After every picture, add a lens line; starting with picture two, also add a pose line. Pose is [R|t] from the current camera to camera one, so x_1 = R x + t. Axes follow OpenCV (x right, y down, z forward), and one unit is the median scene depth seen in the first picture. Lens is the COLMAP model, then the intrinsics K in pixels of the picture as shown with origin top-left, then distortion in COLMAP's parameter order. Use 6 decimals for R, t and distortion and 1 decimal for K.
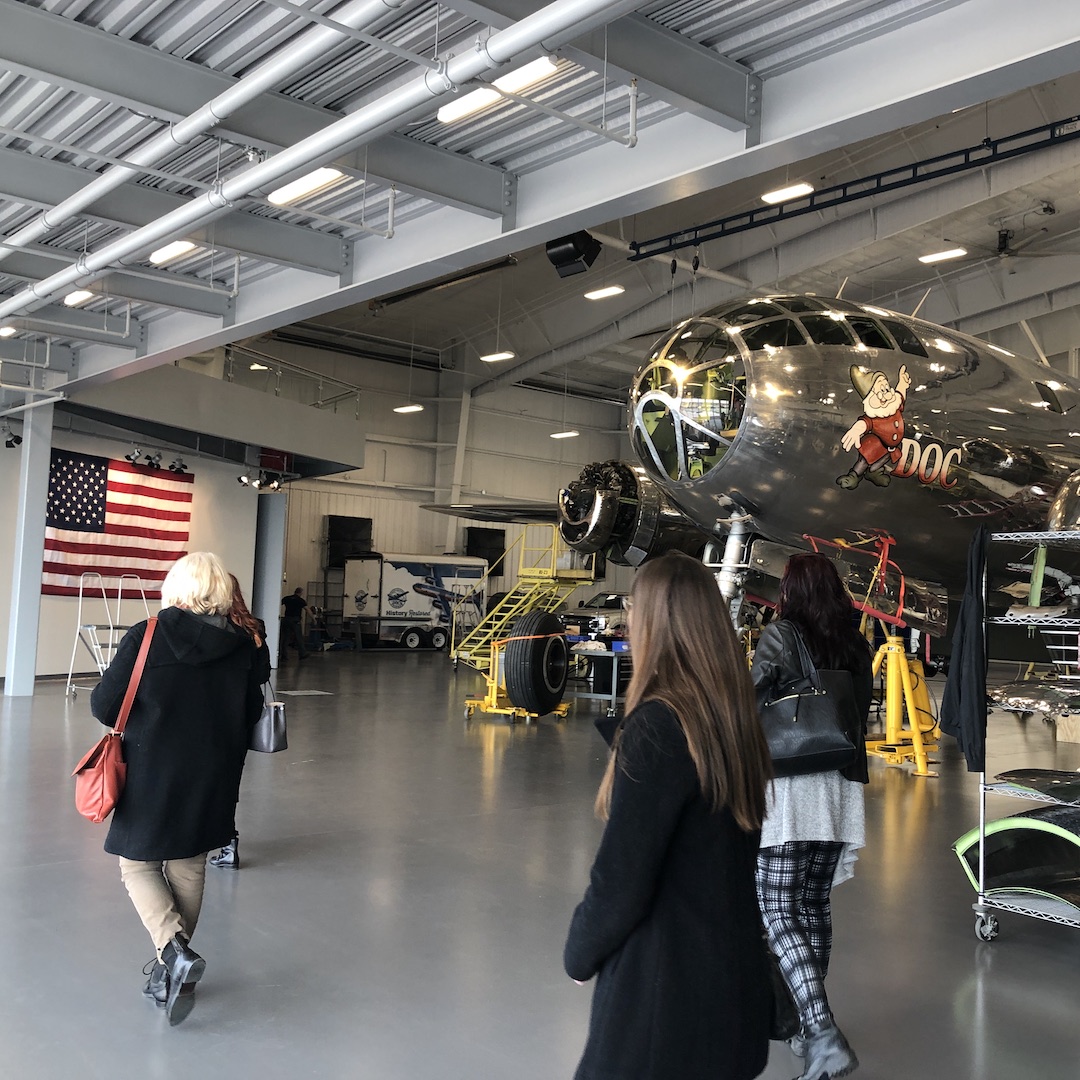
lens RADIAL K [[1131.3, 0, 540.0], [0, 1131.3, 540.0], [0, 0, 1]] dist [0.103236, 0.001842]
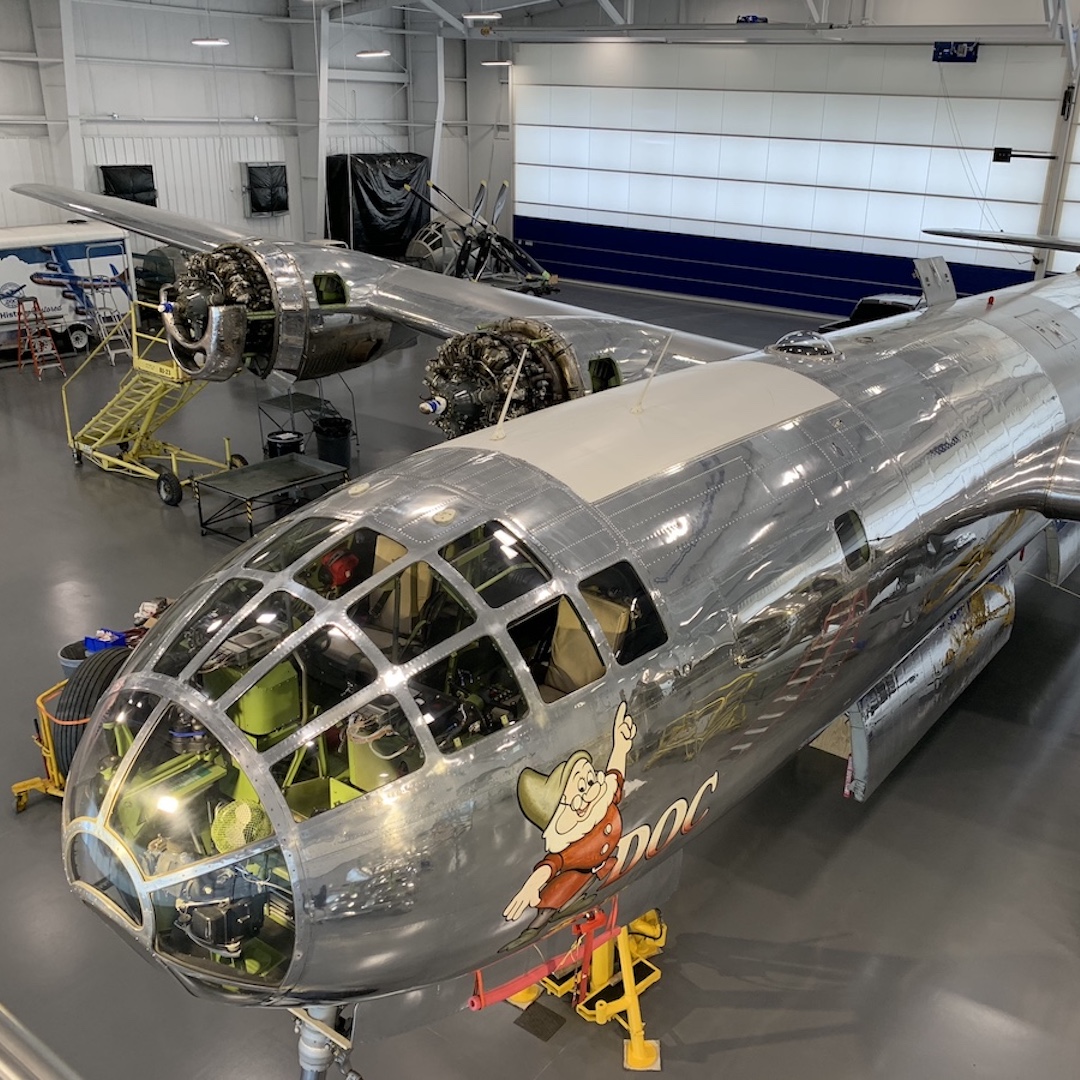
lens RADIAL K [[1107.4, 0, 540.0], [0, 1107.4, 540.0], [0, 0, 1]] dist [0.003343, -0.021201]
pose [[0.972470, -0.108505, 0.206223, 0.052863], [0.010207, 0.903963, 0.427489, -0.118357], [-0.232803, -0.413615, 0.880185, 0.170079]]
